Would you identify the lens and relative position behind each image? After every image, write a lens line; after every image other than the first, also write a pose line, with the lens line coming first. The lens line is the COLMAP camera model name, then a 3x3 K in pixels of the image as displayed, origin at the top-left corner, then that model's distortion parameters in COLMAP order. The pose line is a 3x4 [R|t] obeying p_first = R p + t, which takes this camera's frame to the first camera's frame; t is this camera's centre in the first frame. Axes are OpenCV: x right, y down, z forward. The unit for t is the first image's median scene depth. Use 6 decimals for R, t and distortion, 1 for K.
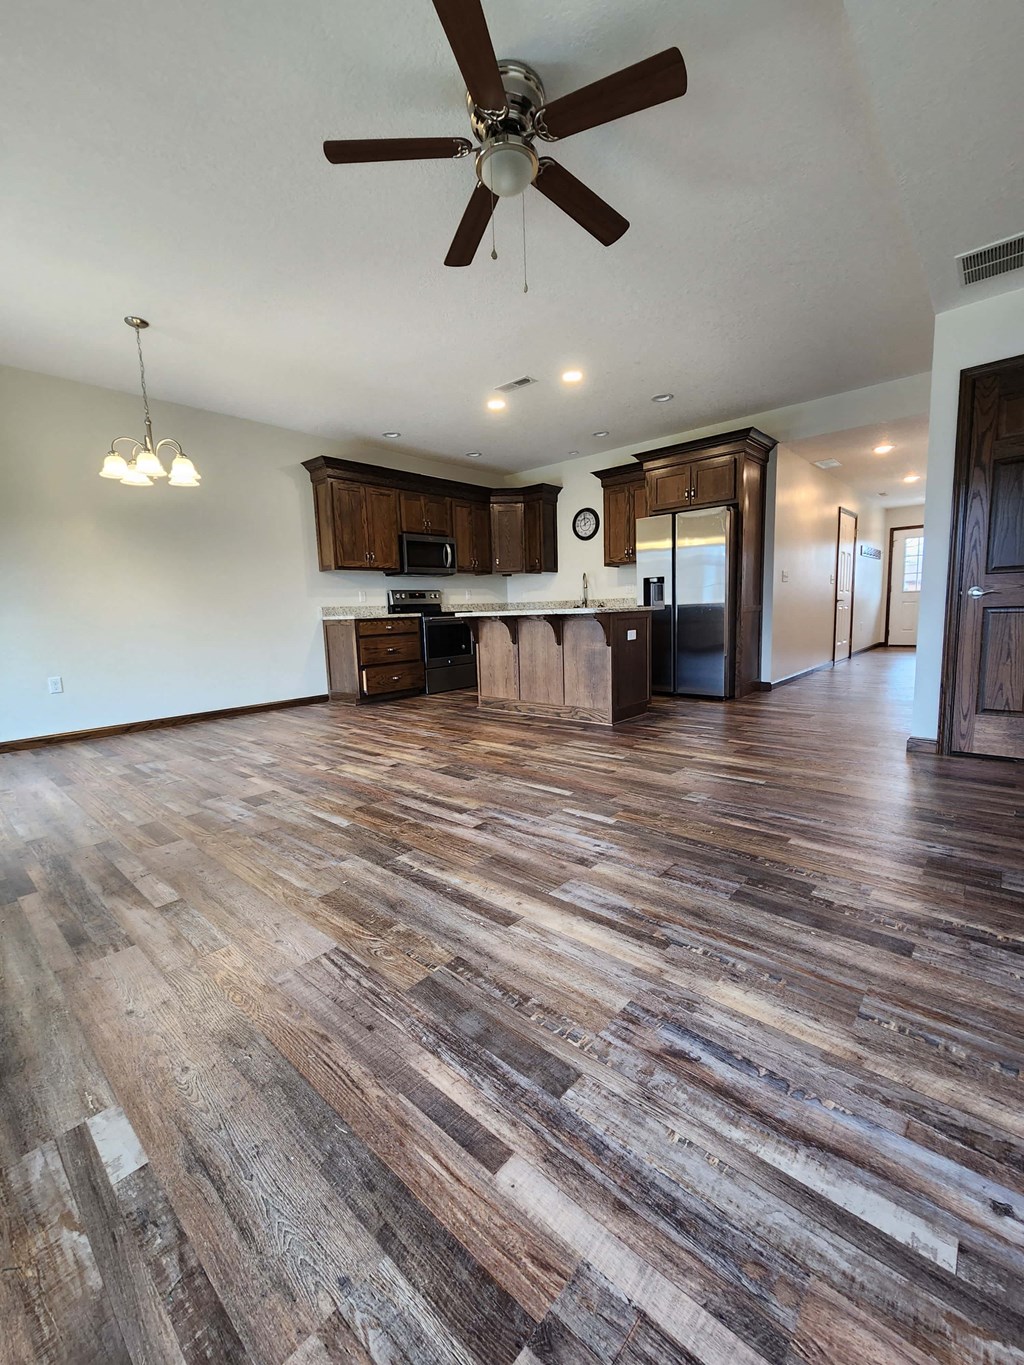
lens RADIAL K [[557.4, 0, 512.0], [0, 557.4, 682.5], [0, 0, 1]] dist [0.001585, -0.000822]
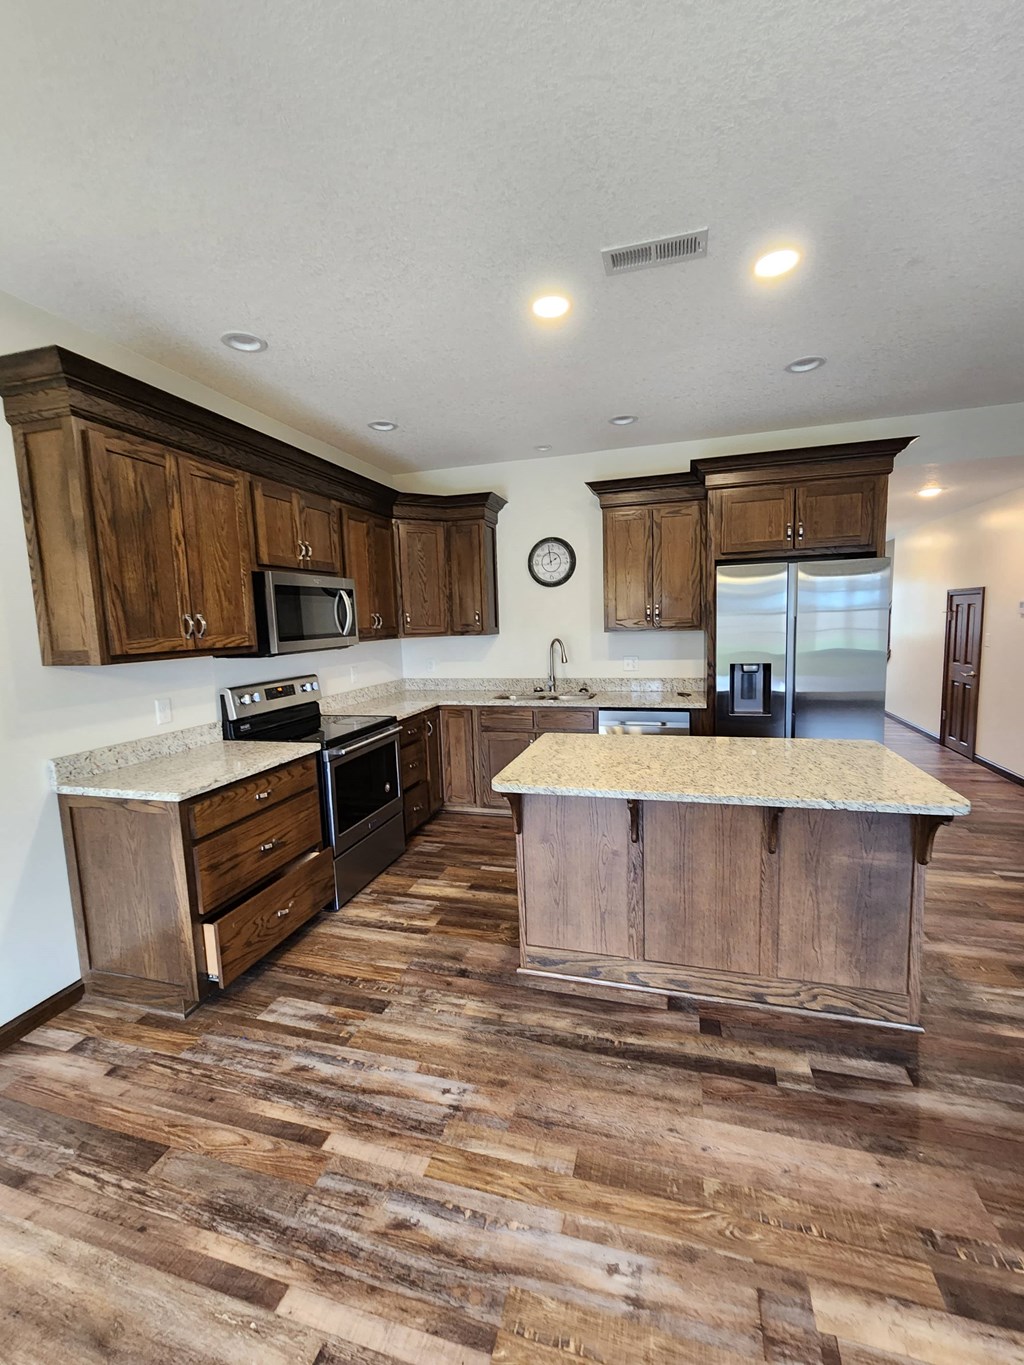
lens RADIAL K [[557.4, 0, 512.0], [0, 557.4, 682.5], [0, 0, 1]] dist [0.001585, -0.000822]
pose [[0.899050, -0.046733, 0.435344, -0.197342], [0.060519, 0.998007, -0.017847, -0.140950], [-0.433643, 0.042392, 0.900087, 0.460892]]
